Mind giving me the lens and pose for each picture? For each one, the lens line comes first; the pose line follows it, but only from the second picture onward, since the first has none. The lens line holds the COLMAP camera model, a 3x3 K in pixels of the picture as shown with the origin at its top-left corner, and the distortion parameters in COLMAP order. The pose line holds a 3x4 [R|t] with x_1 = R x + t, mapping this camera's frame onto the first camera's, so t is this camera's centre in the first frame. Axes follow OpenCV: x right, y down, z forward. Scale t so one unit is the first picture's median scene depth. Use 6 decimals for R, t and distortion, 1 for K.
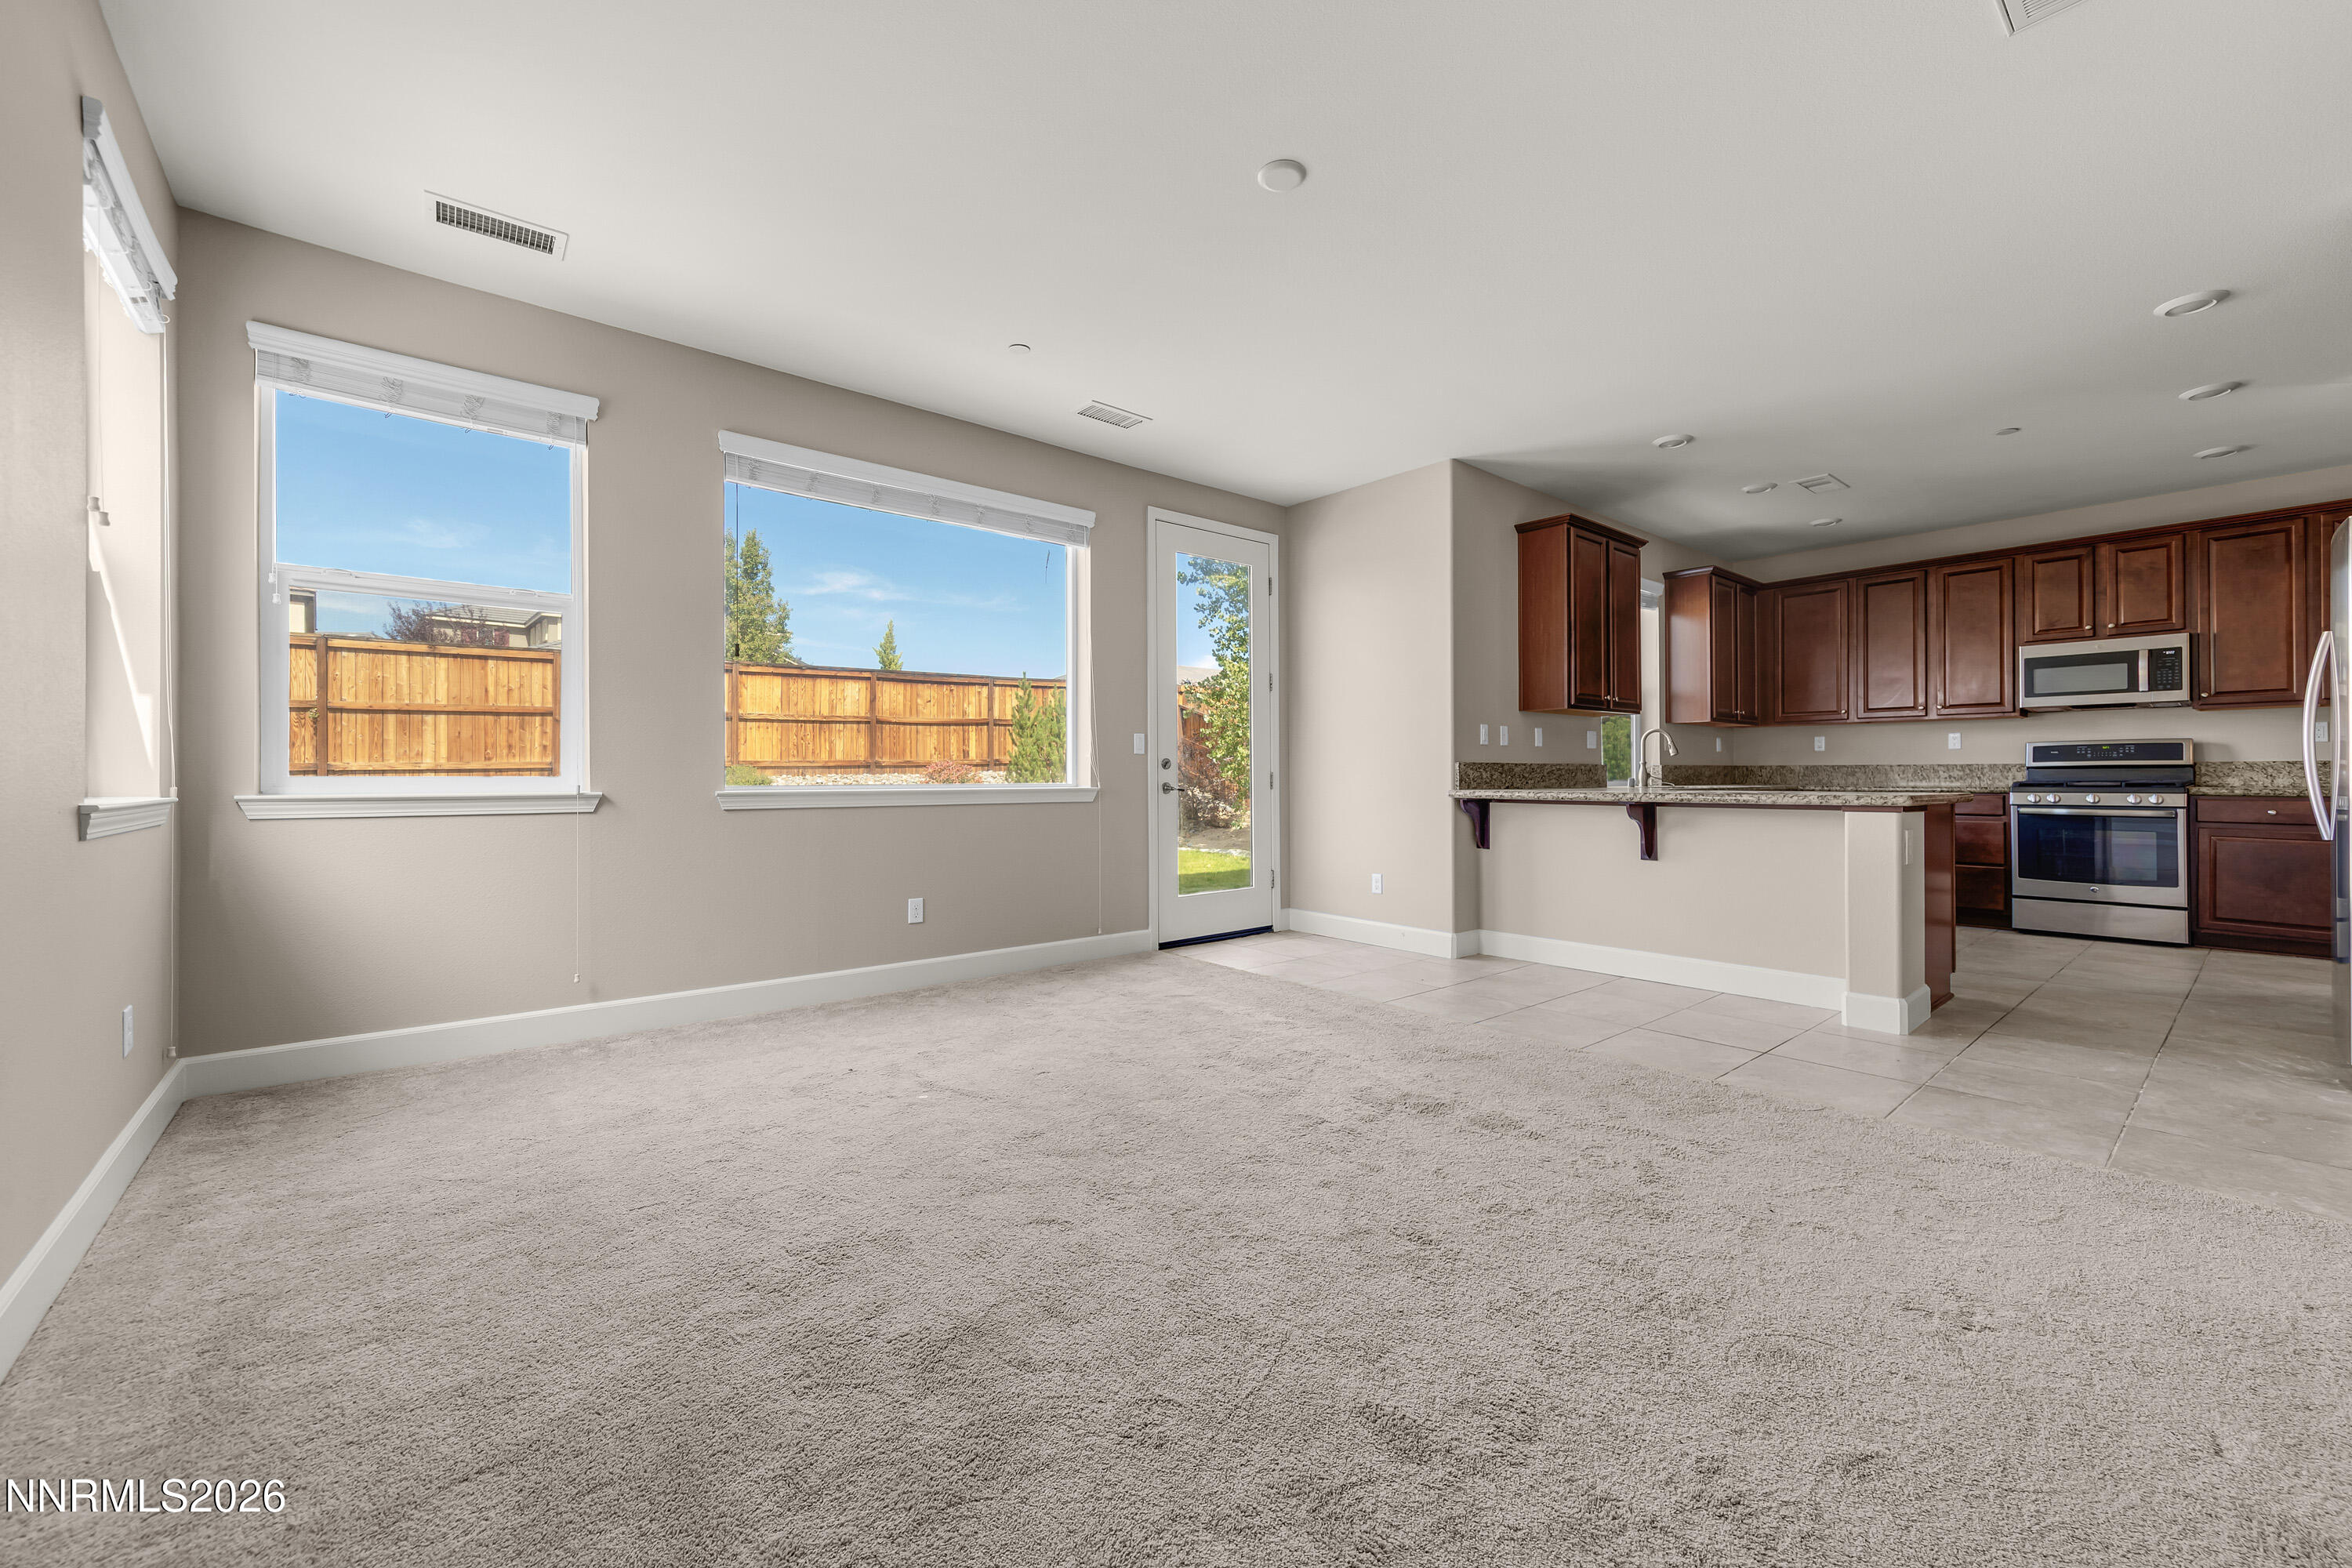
lens RADIAL K [[908.2, 0, 1212.5], [0, 908.2, 774.6], [0, 0, 1]] dist [0.003815, 0.000505]
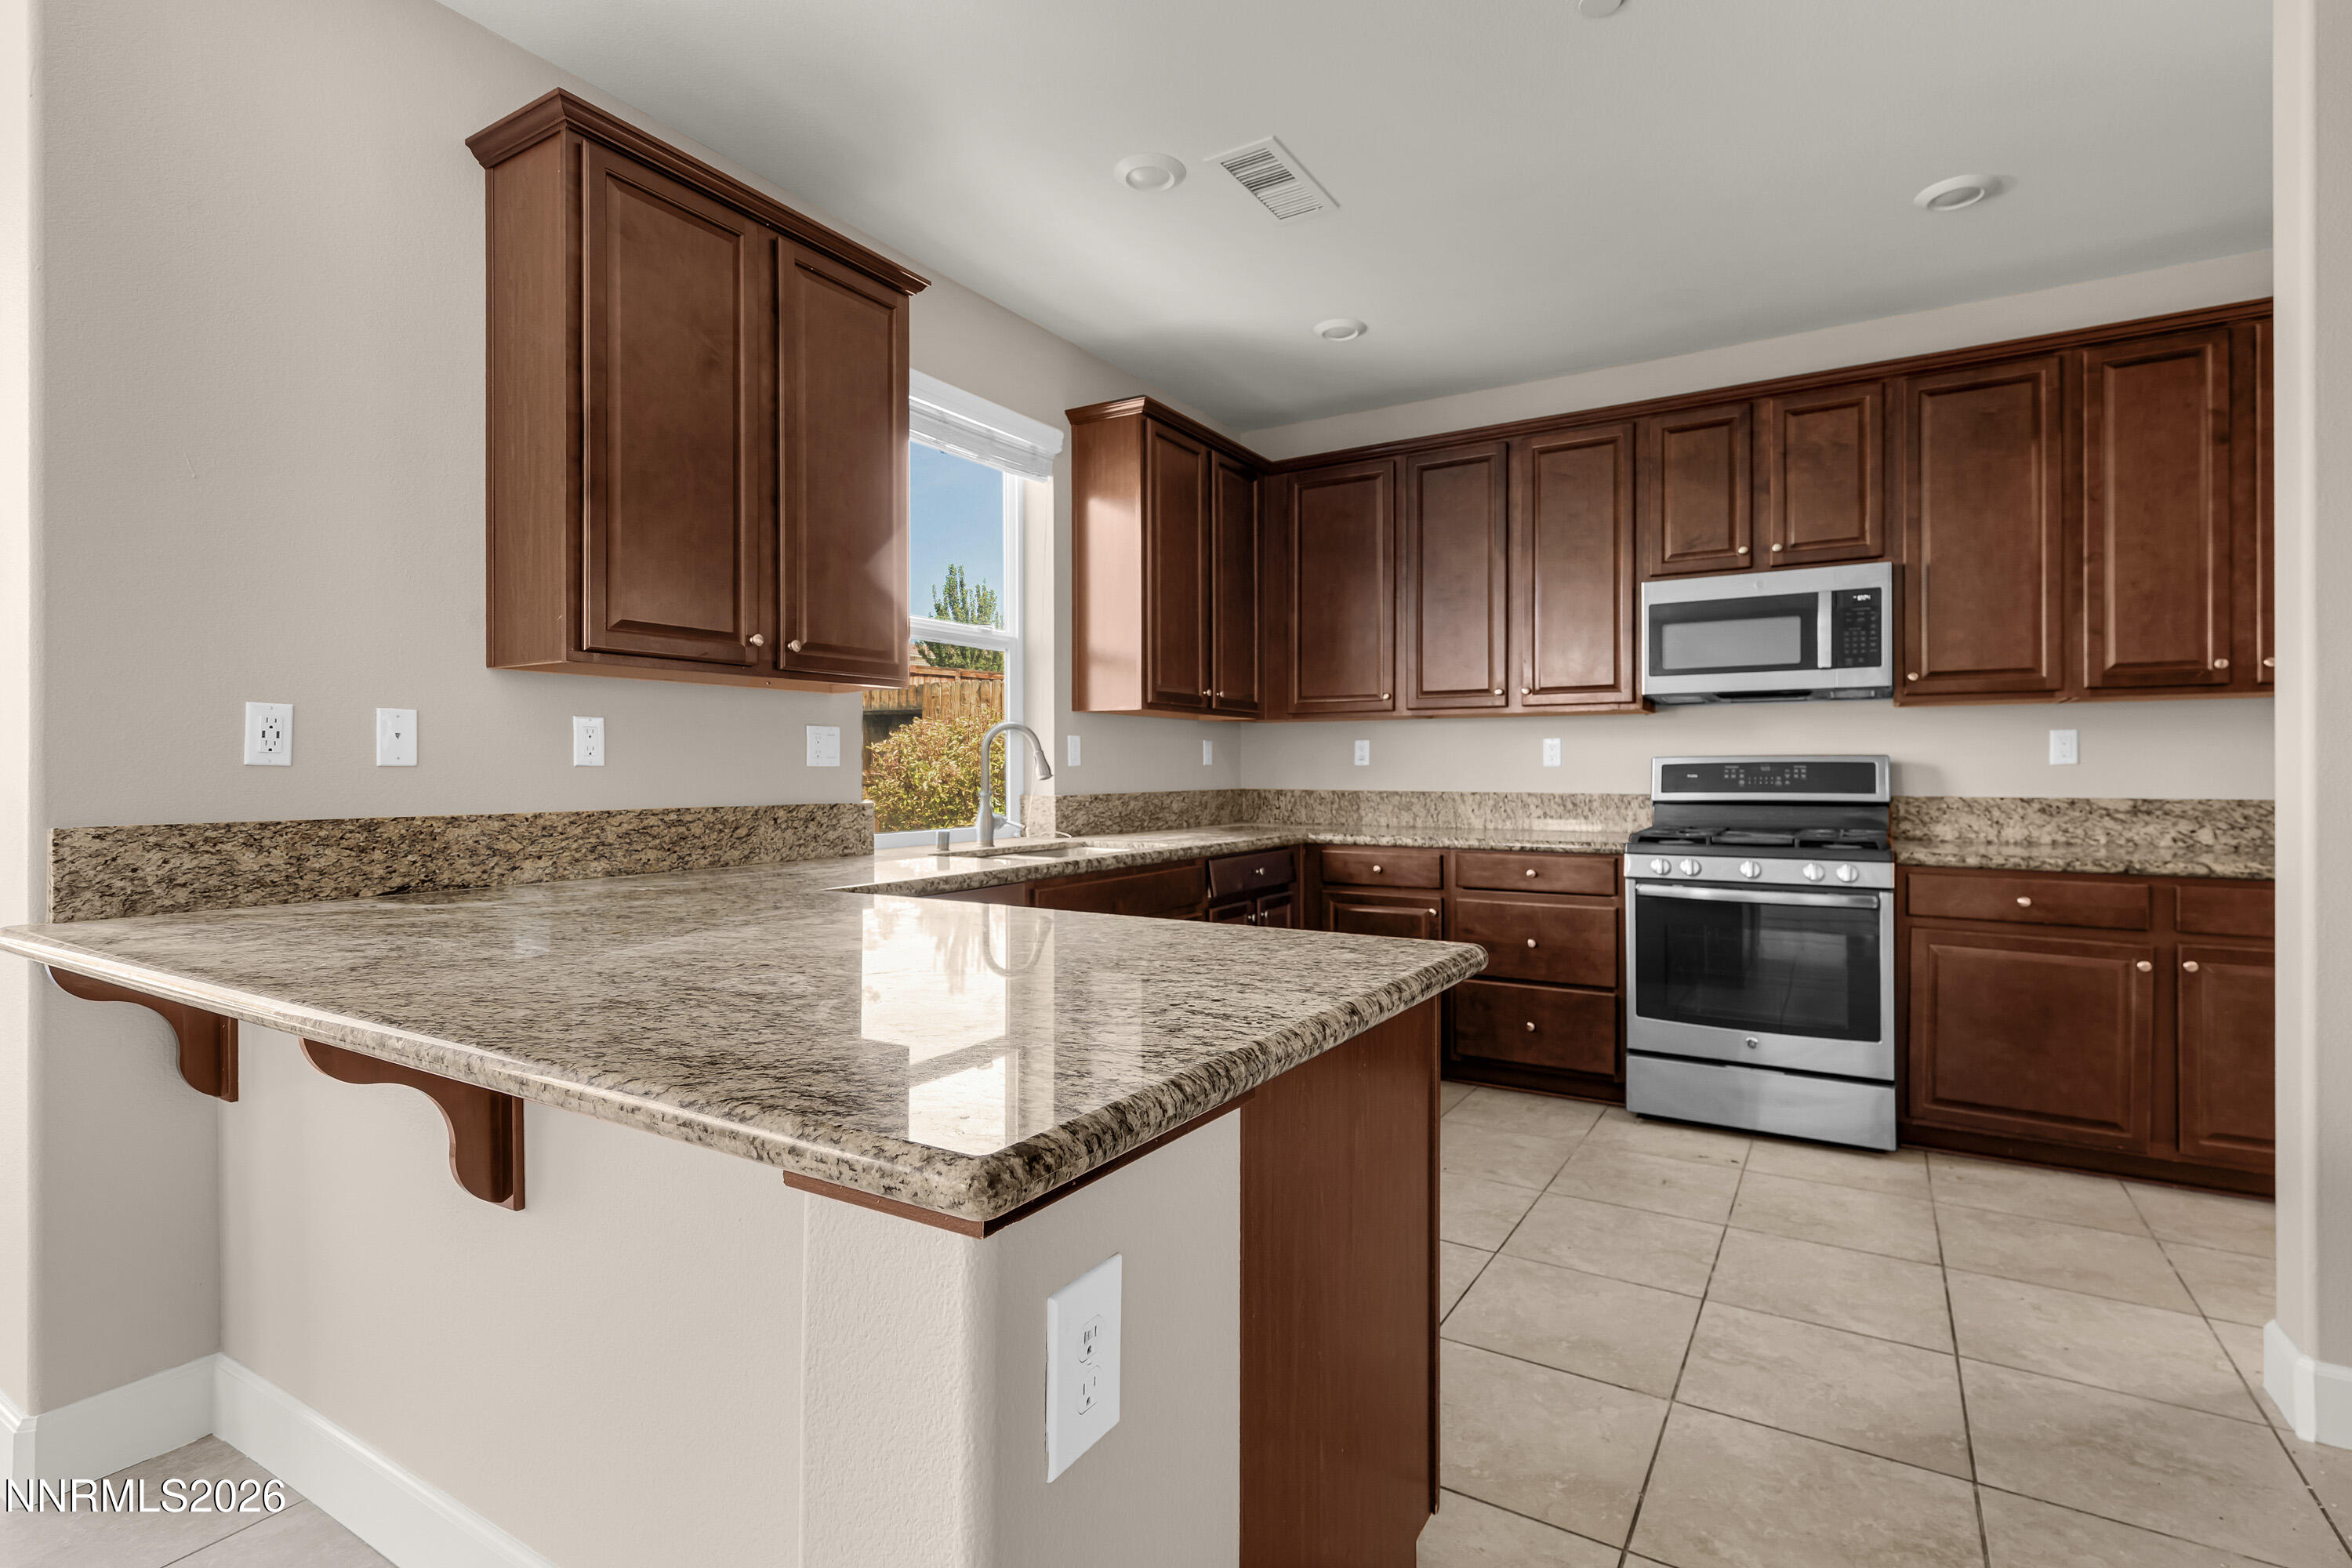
lens RADIAL K [[1138.6, 0, 1176.2], [0, 1138.6, 780.5], [0, 0, 1]] dist [0.005421, -0.001548]
pose [[0.948945, -0.000326, 0.315442, 0.491109], [-0.002058, 0.999972, 0.007225, -0.031834], [-0.315436, -0.007506, 0.948917, 0.532194]]
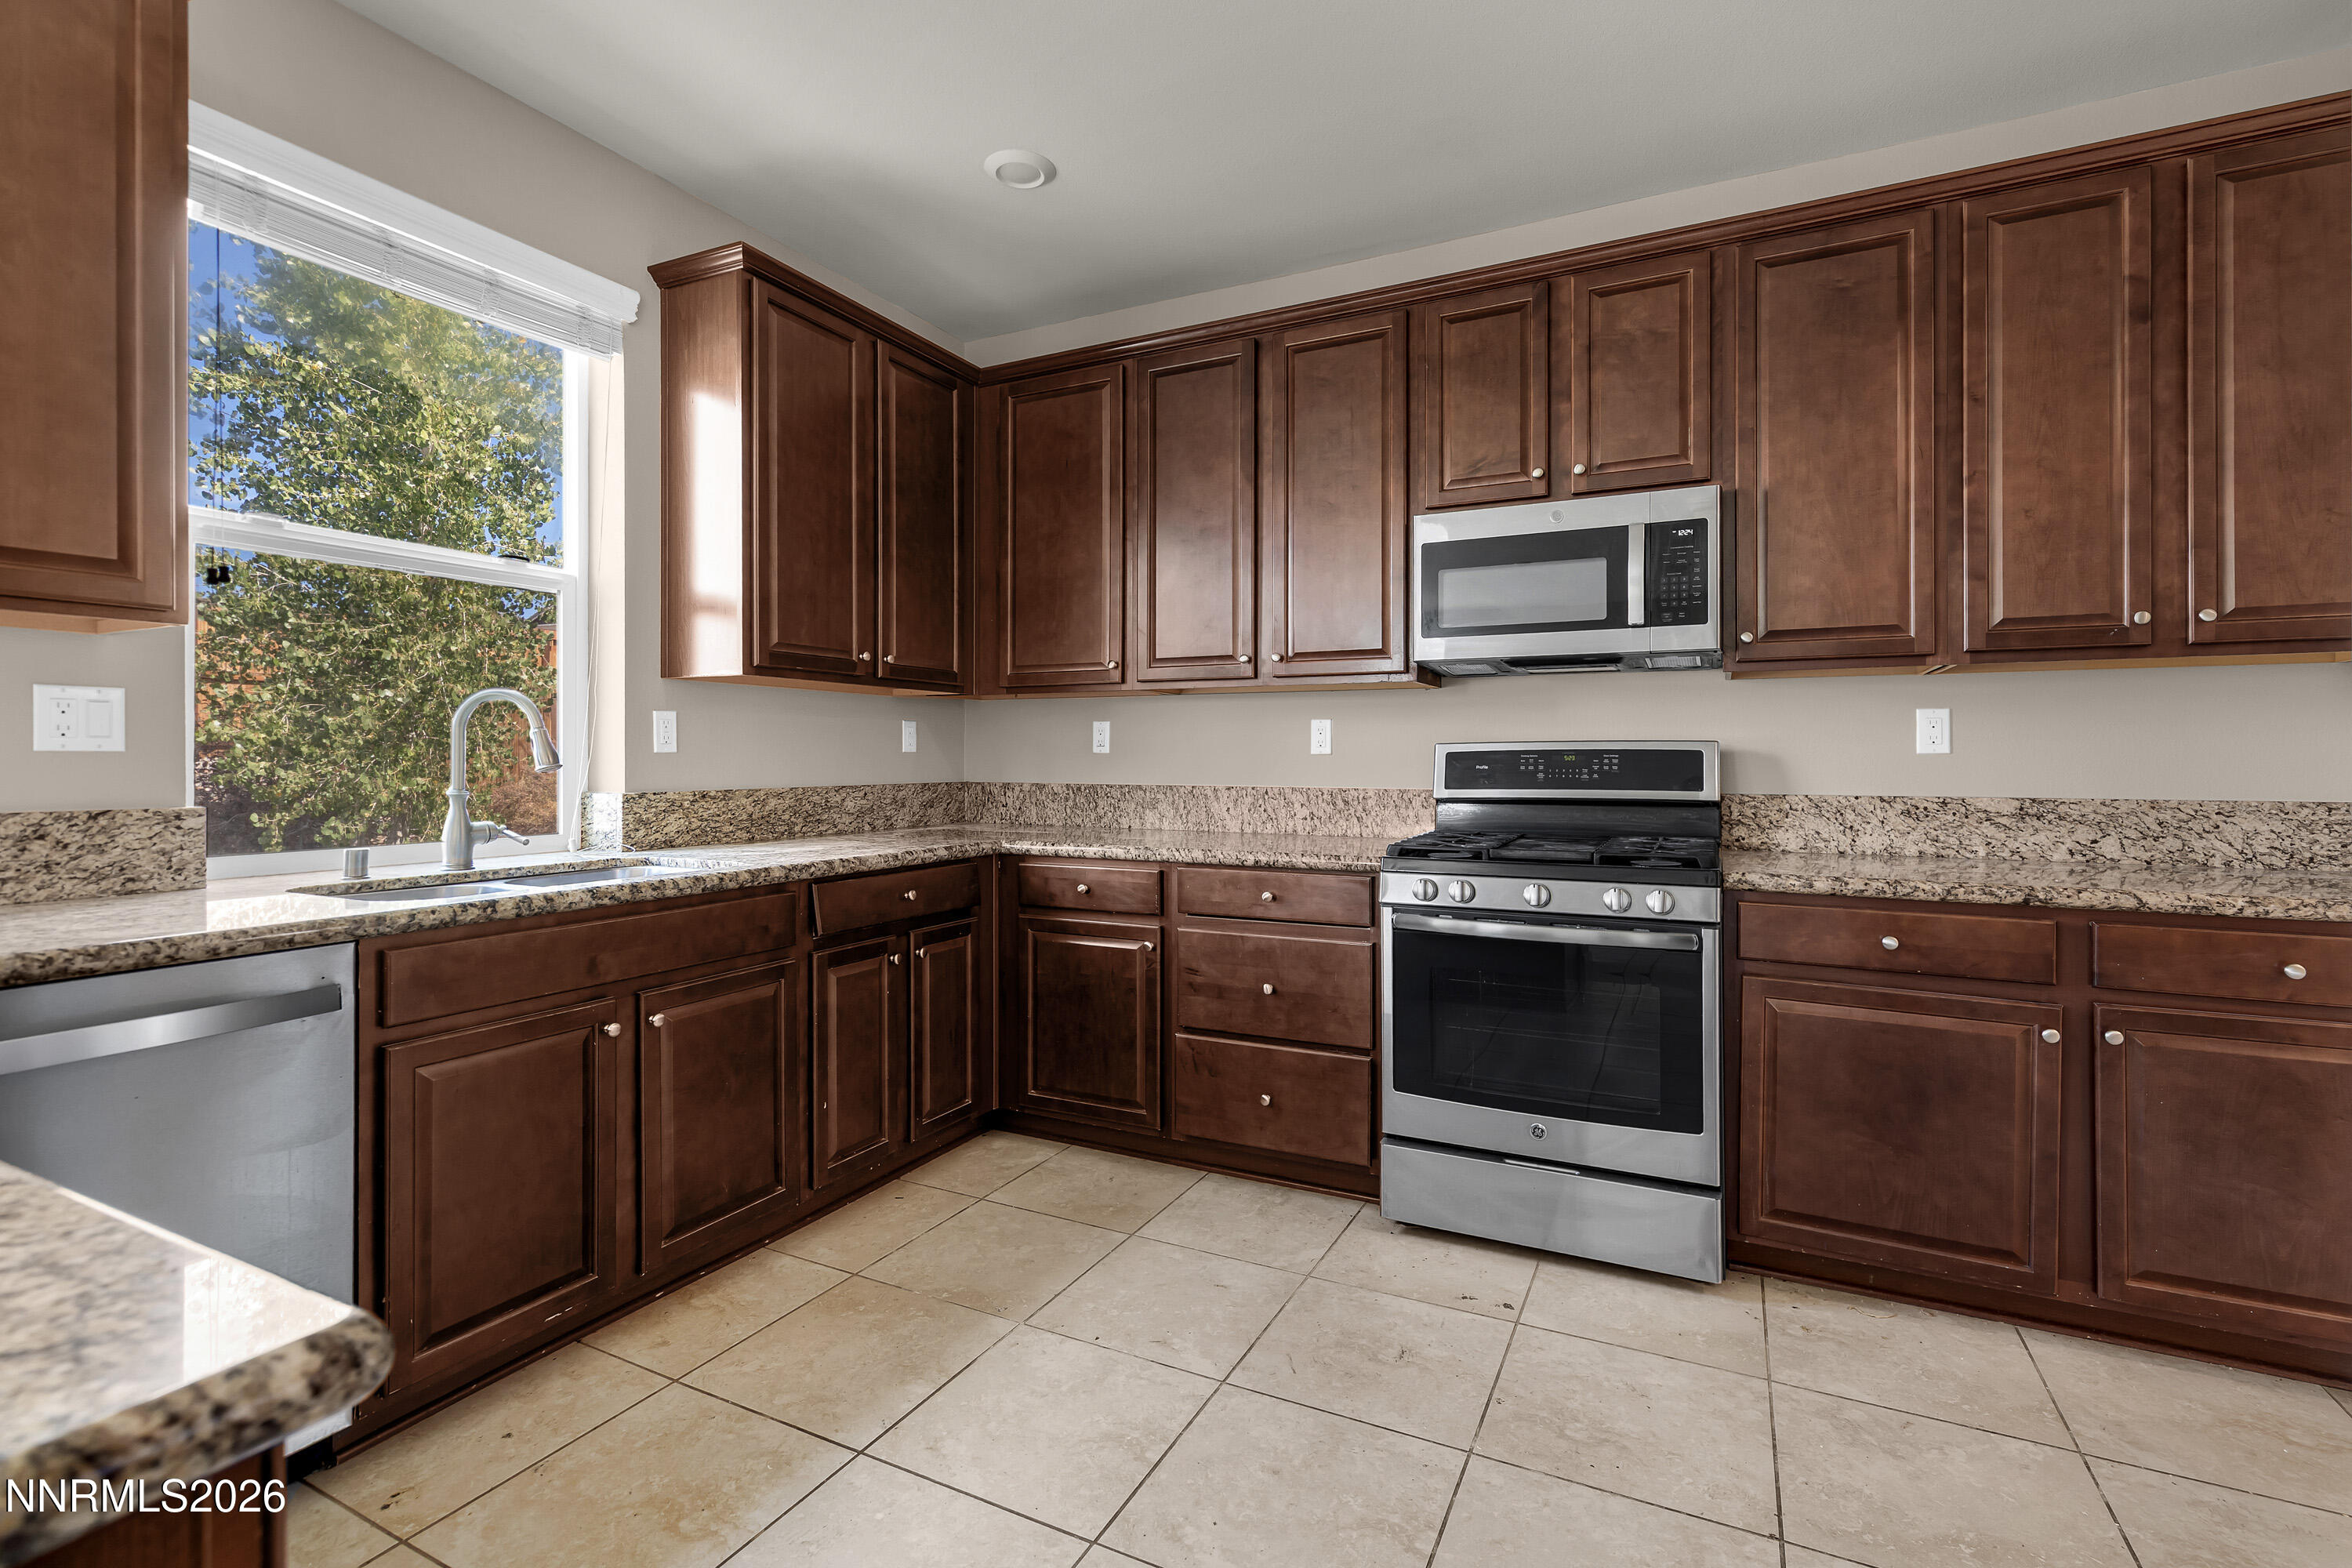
lens RADIAL K [[1138.6, 0, 1153.0], [0, 1138.6, 766.7], [0, 0, 1]] dist [0.005421, -0.001548]
pose [[0.919850, 0.001873, 0.392265, 0.691192], [-0.004265, 0.999977, 0.005226, -0.032912], [-0.392247, -0.006480, 0.919837, 0.684048]]
